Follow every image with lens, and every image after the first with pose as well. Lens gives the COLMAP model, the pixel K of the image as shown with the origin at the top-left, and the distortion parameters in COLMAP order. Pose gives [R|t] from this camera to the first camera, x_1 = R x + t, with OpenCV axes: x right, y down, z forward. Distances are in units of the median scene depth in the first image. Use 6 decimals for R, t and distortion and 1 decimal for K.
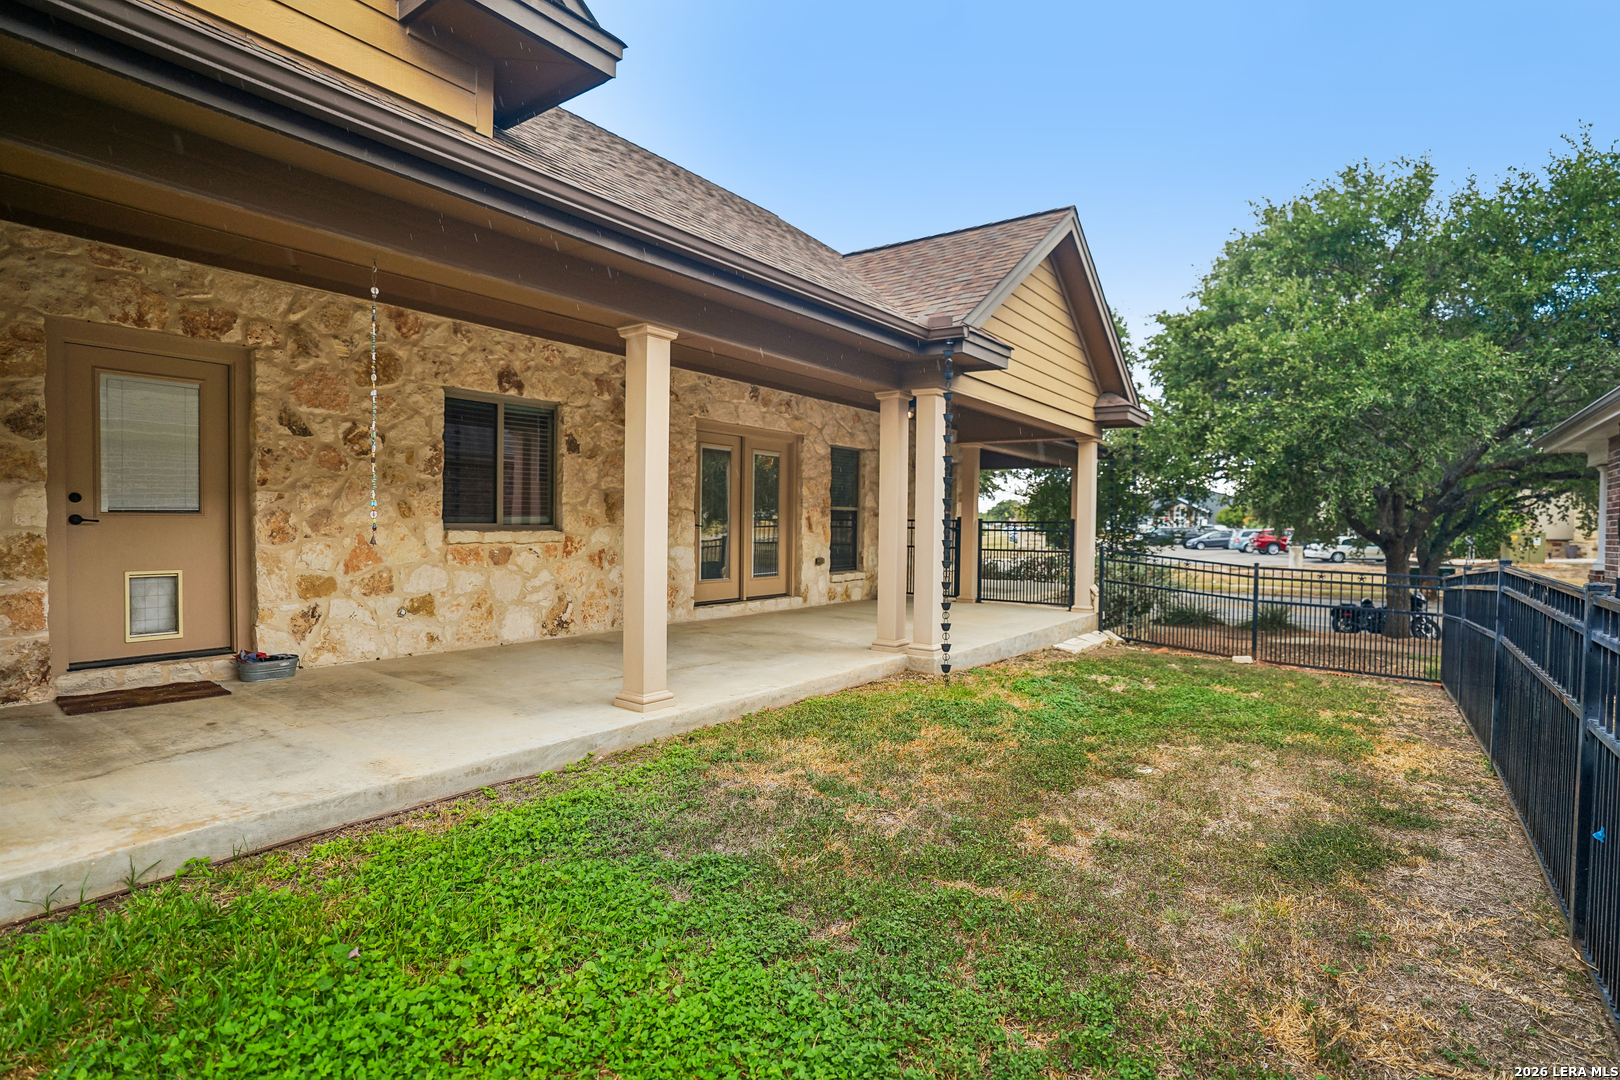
lens RADIAL K [[803.2, 0, 810.0], [0, 803.2, 540.0], [0, 0, 1]] dist [-0.042615, 0.025218]
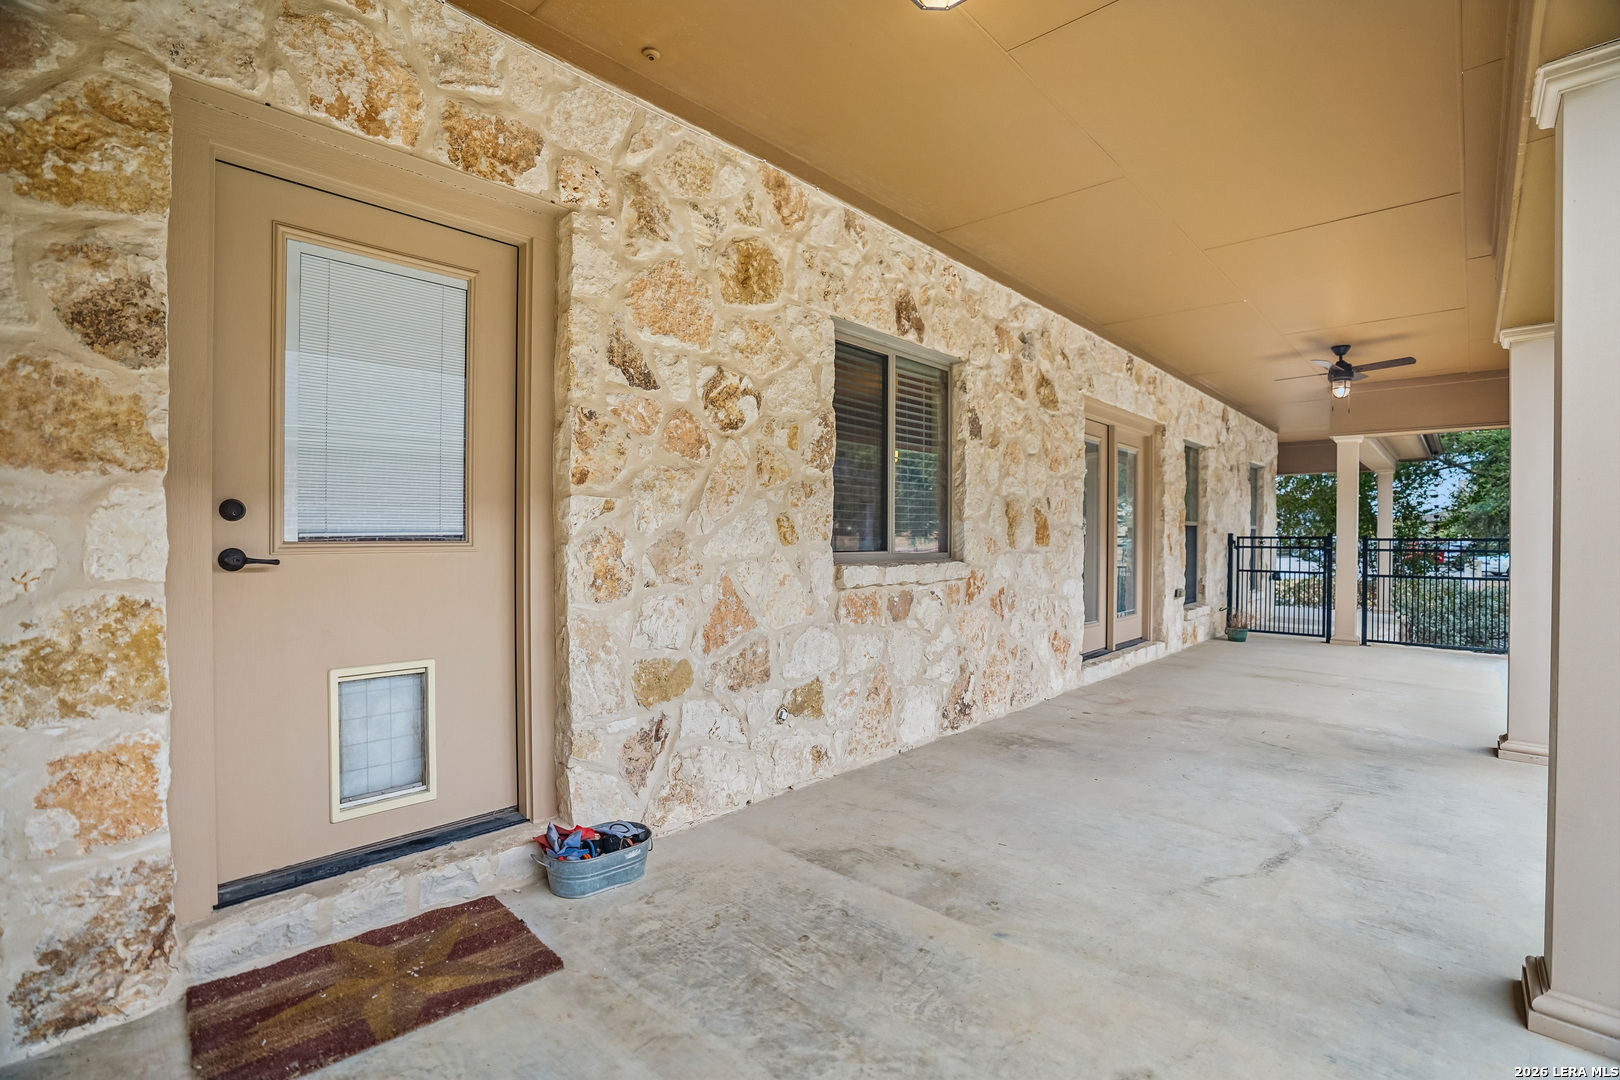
lens RADIAL K [[731.5, 0, 810.0], [0, 731.5, 540.0], [0, 0, 1]] dist [-0.061088, 0.023056]
pose [[0.993953, -0.004719, -0.109709, -0.461076], [0.002886, 0.999854, -0.016862, -0.023868], [0.109773, 0.016444, 0.993821, 0.521604]]
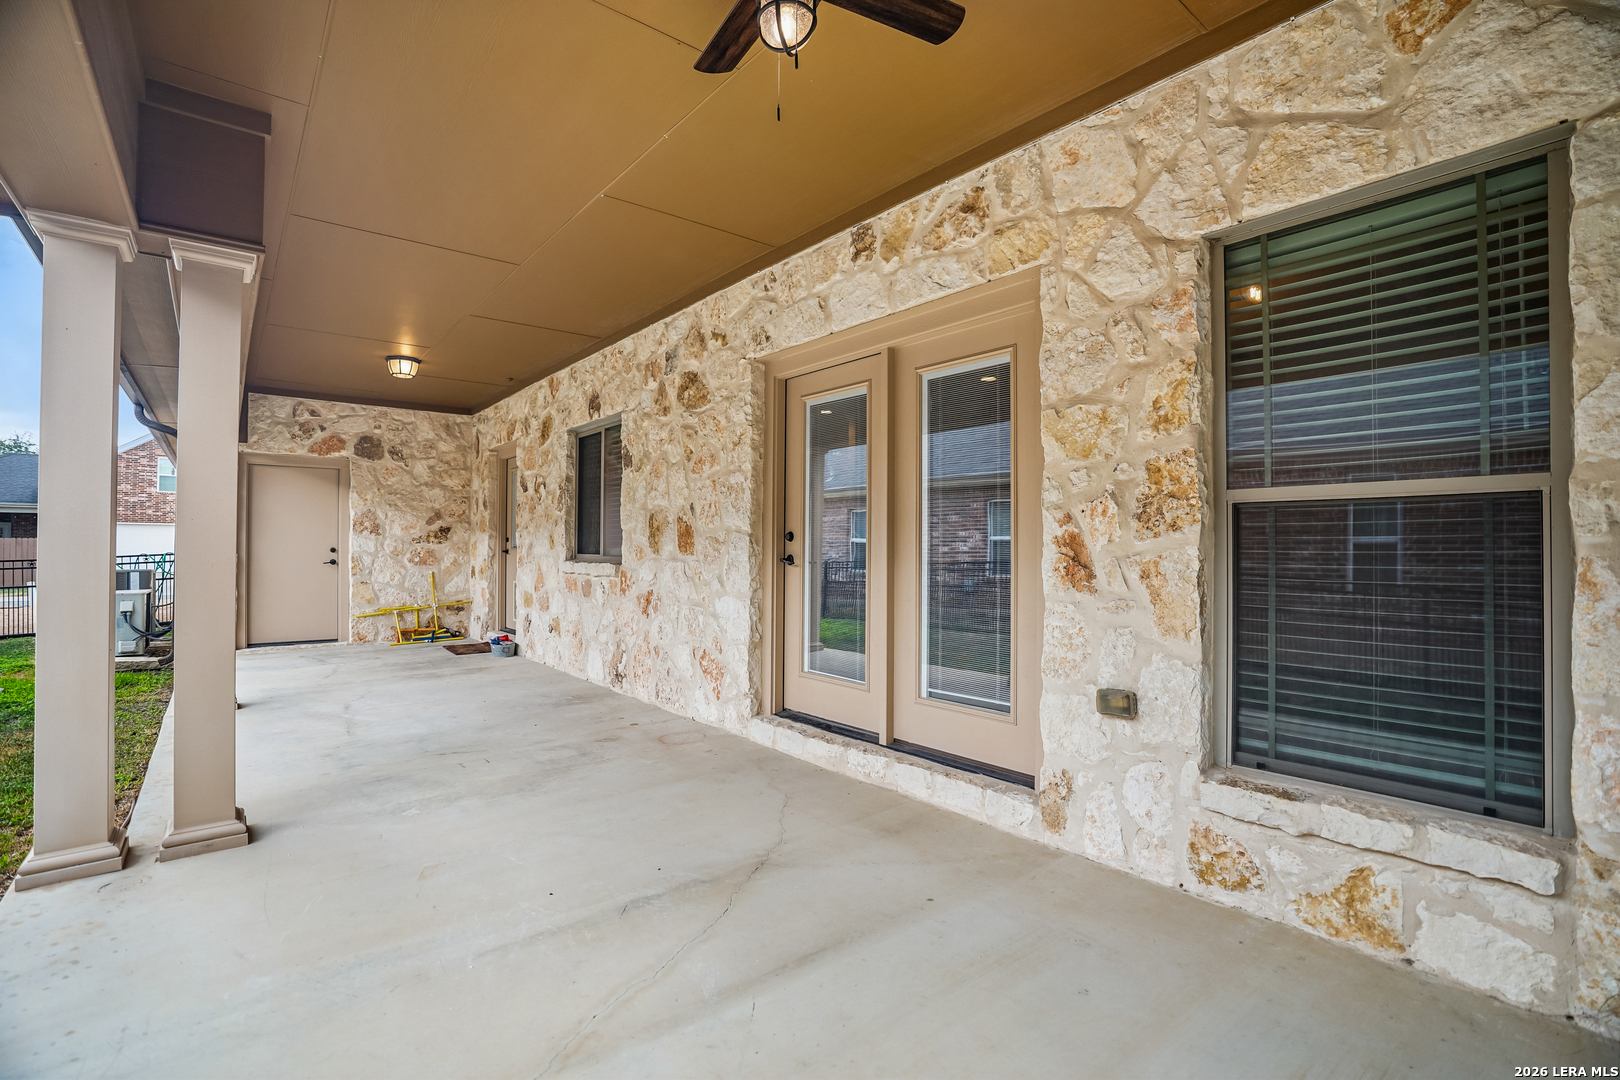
lens RADIAL K [[731.5, 0, 810.0], [0, 731.5, 540.0], [0, 0, 1]] dist [-0.061088, 0.023056]
pose [[-0.232093, -0.022003, -0.972445, 0.479153], [-0.027298, 0.999498, -0.016100, -0.037020], [0.972310, 0.022809, -0.232577, 1.715941]]
